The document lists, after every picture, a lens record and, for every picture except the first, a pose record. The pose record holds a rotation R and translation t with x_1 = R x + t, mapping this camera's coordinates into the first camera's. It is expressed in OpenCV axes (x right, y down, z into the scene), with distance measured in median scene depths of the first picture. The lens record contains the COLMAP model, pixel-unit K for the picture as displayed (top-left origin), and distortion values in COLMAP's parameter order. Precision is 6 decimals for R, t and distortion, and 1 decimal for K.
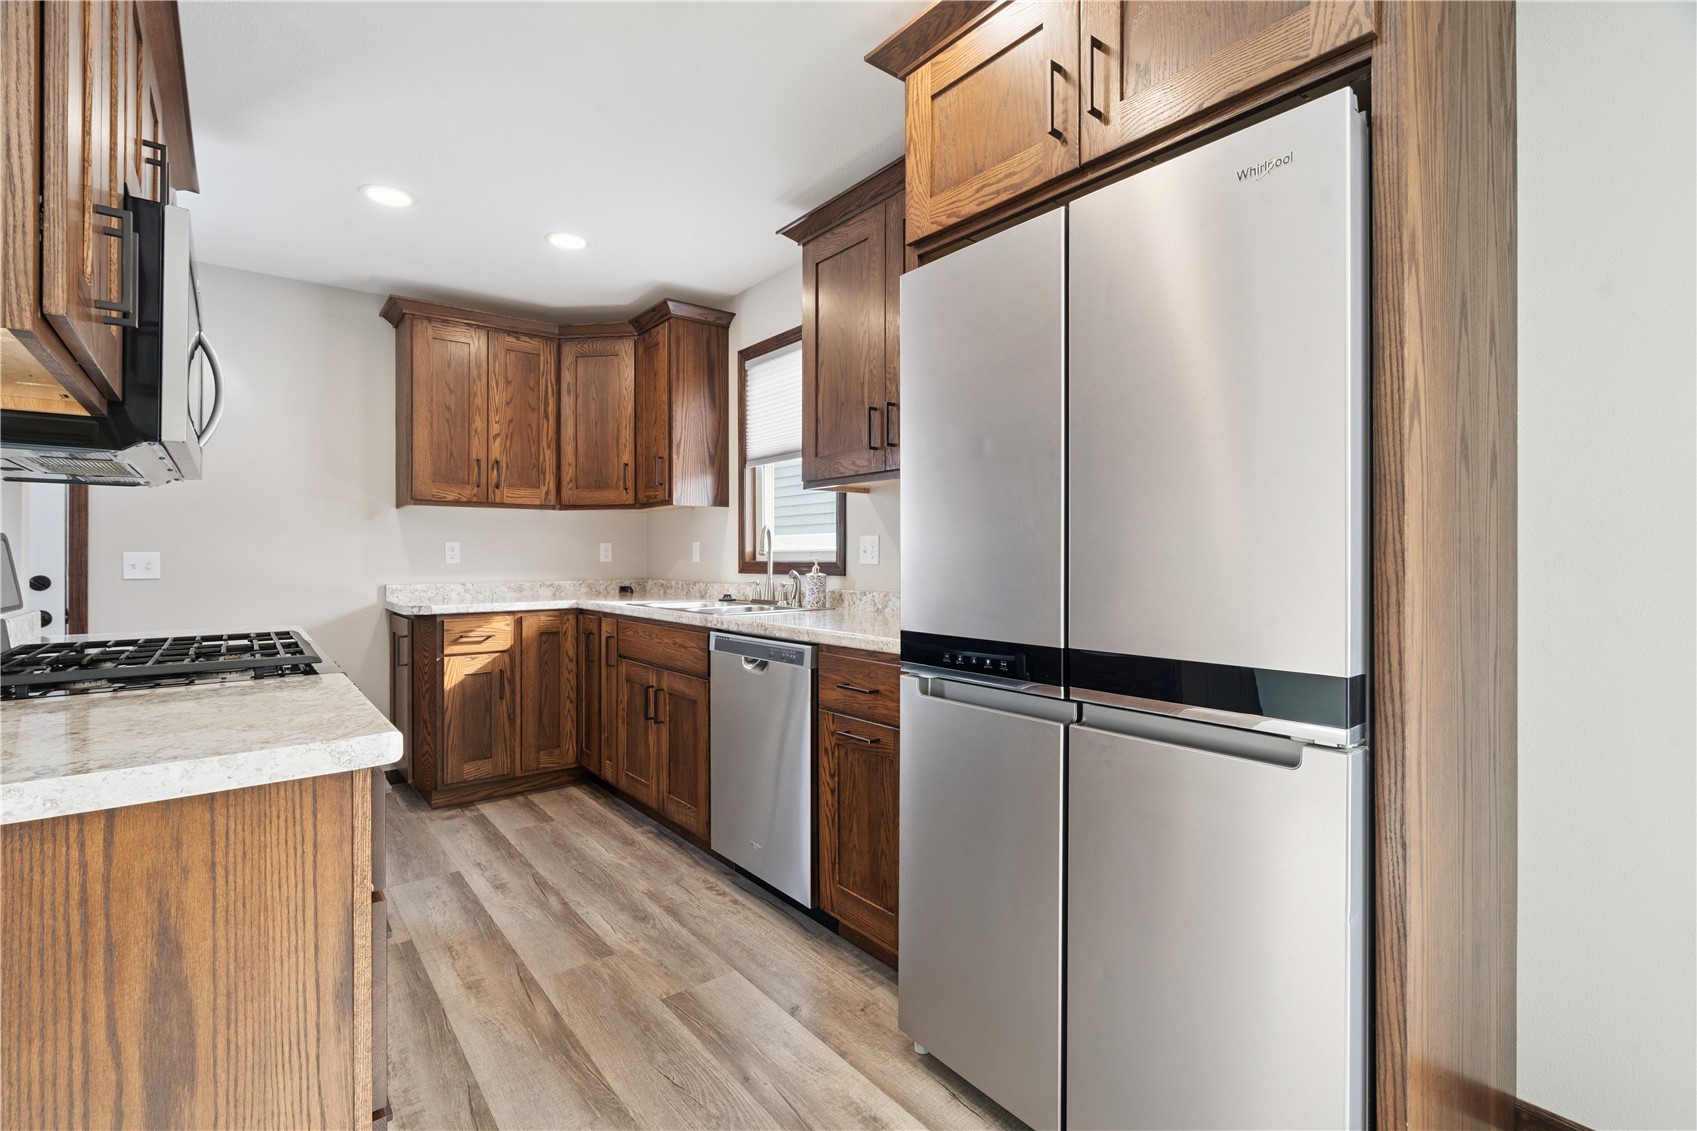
lens RADIAL K [[788.8, 0, 844.2], [0, 788.8, 555.5], [0, 0, 1]] dist [-0.000700, 0.000162]
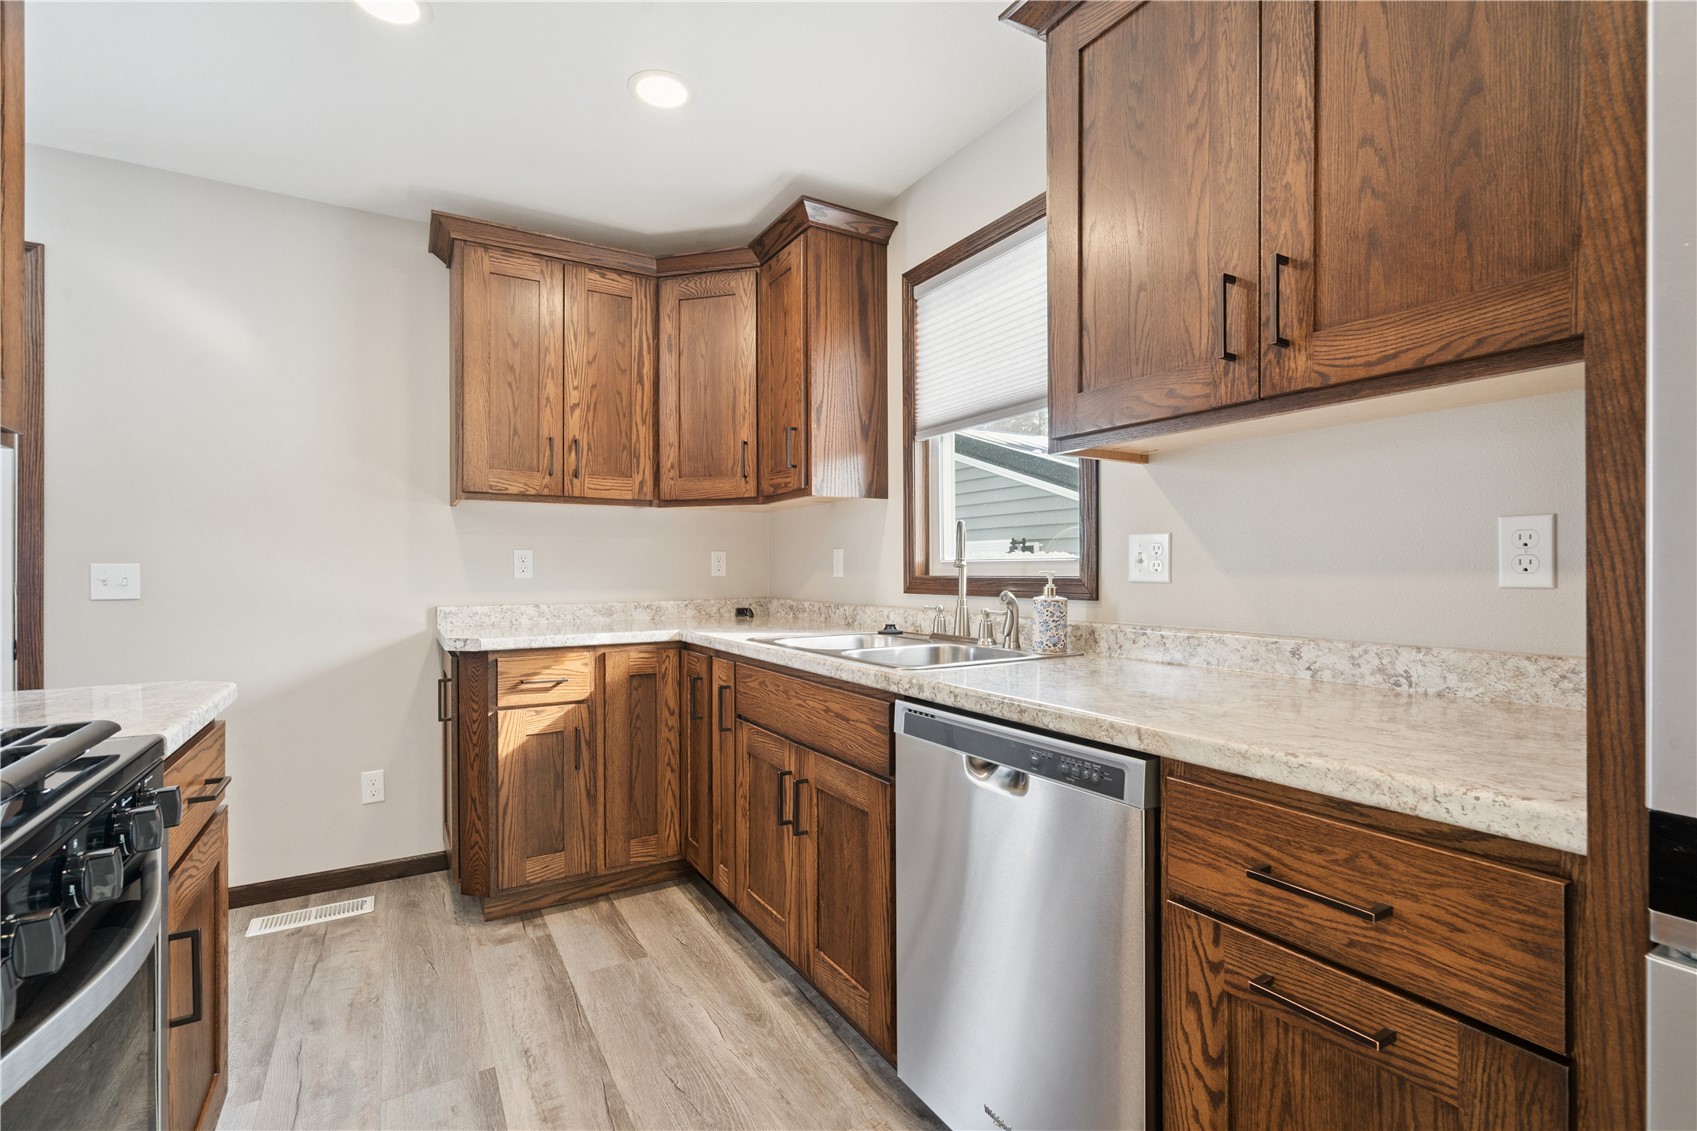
lens RADIAL K [[769.6, 0, 844.8], [0, 769.6, 572.9], [0, 0, 1]] dist [-0.006940, 0.000725]
pose [[0.991496, 0.000143, -0.130137, -0.101992], [0.000743, 0.999977, 0.006753, 0.000045], [0.130135, -0.006792, 0.991473, 0.336489]]
